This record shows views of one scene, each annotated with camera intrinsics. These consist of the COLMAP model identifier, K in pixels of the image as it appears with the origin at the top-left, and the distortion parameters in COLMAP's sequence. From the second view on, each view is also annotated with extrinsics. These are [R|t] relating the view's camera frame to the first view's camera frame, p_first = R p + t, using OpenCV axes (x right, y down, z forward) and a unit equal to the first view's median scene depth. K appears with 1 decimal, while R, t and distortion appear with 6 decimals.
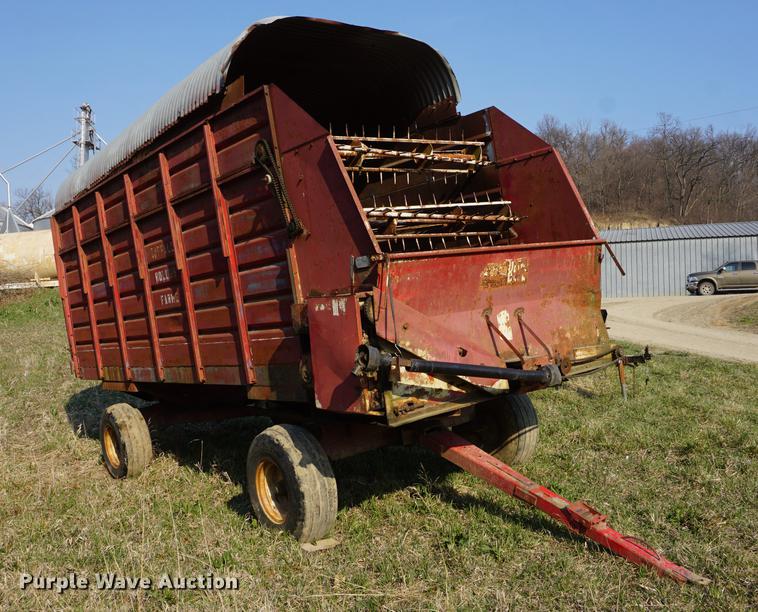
lens RADIAL K [[745.1, 0, 379.0], [0, 745.1, 306.0], [0, 0, 1]] dist [-0.009017, 0.001024]
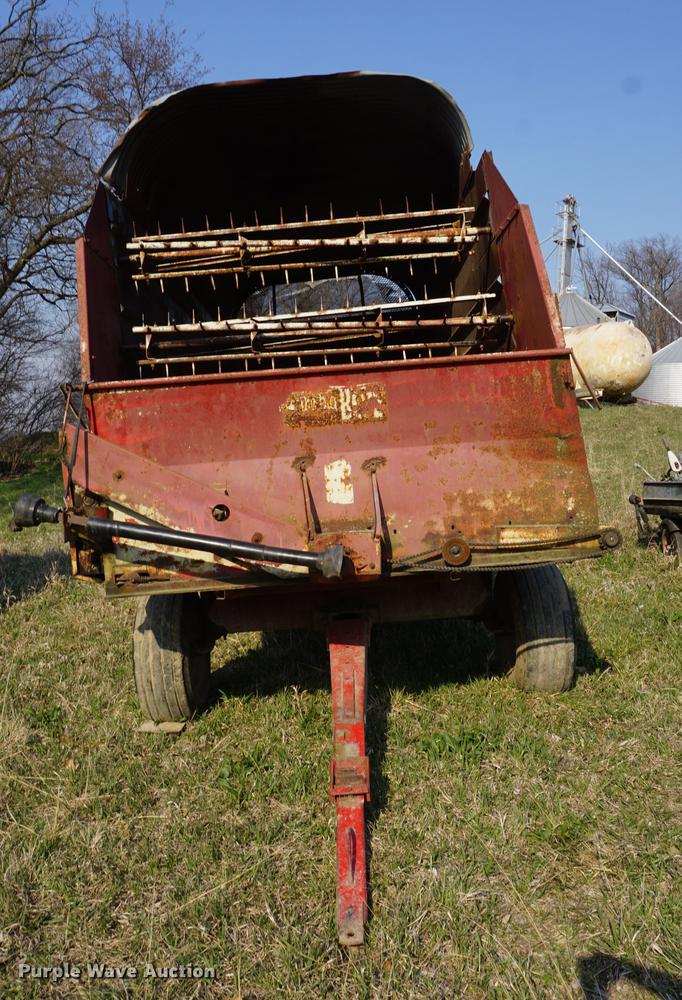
lens RADIAL K [[867.7, 0, 340.8], [0, 867.7, 472.3], [0, 0, 1]] dist [-0.005310, -0.001964]
pose [[0.766861, 0.059677, -0.639033, 0.680029], [-0.026438, 0.997760, 0.061451, -0.032151], [0.641268, -0.030230, 0.766721, 0.383151]]
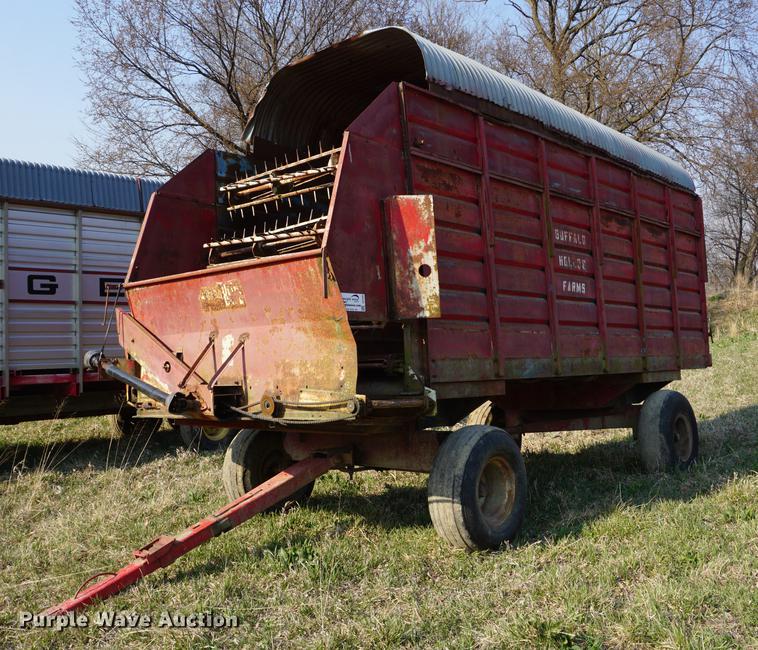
lens RADIAL K [[791.7, 0, 410.2], [0, 791.7, 323.3], [0, 0, 1]] dist [-0.003238, 0.000216]
pose [[0.152838, 0.050085, -0.986981, 1.218180], [-0.010367, 0.998741, 0.049076, -0.061603], [0.988197, 0.002731, 0.153164, 1.071757]]
